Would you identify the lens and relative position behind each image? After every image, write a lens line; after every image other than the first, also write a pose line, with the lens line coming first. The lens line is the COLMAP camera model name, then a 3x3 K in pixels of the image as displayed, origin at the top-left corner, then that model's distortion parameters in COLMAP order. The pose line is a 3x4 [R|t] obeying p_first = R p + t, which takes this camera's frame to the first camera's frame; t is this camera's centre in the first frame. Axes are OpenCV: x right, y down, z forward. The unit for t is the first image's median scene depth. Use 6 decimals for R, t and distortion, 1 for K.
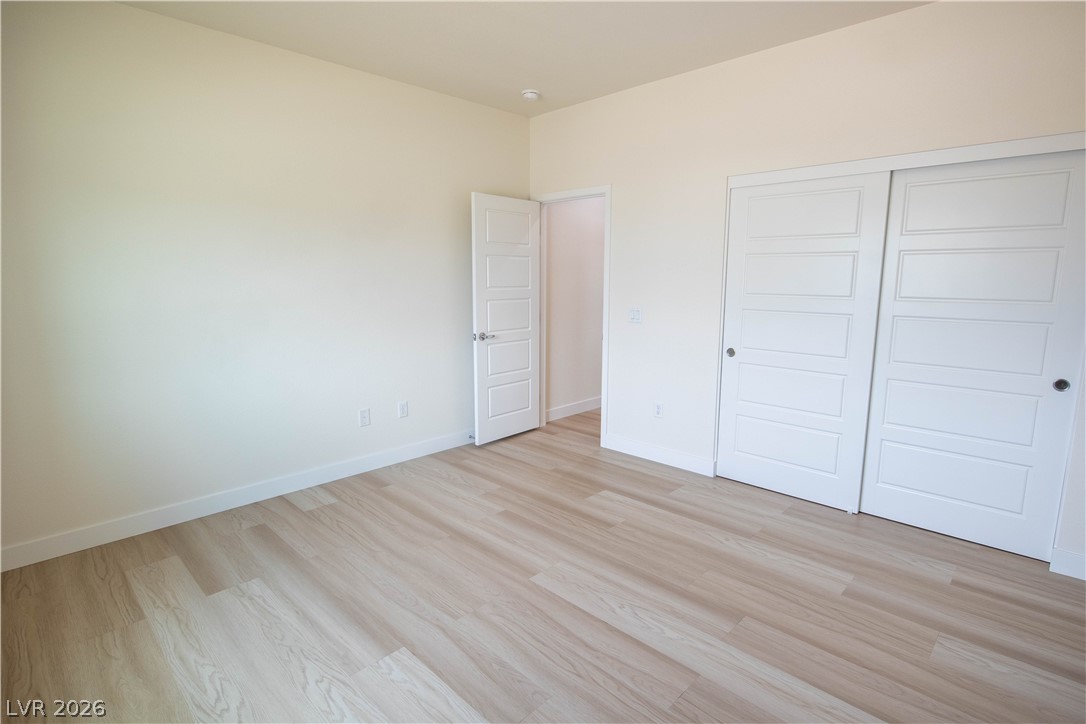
lens RADIAL K [[545.7, 0, 549.9], [0, 545.7, 361.3], [0, 0, 1]] dist [-0.008296, 0.000036]
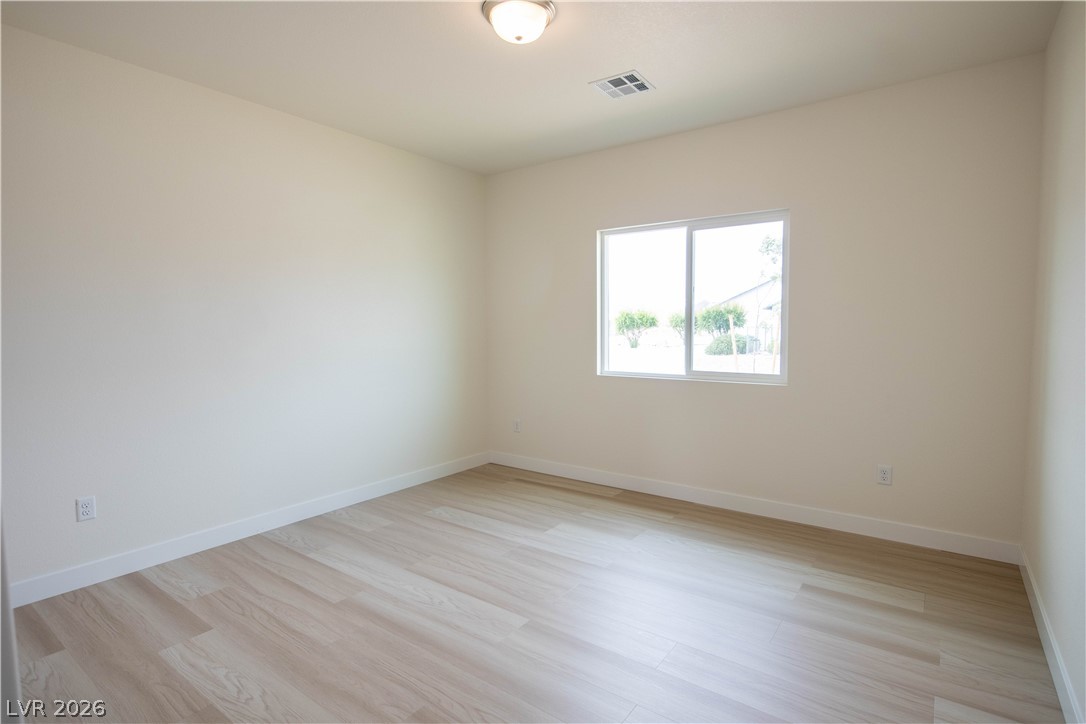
lens RADIAL K [[545.7, 0, 549.9], [0, 545.7, 361.3], [0, 0, 1]] dist [-0.008296, 0.000036]
pose [[-0.990277, 0.016871, -0.138080, 0.054050], [-0.014645, 0.974457, 0.224096, -0.277951], [0.138334, 0.223940, -0.964736, 1.922990]]
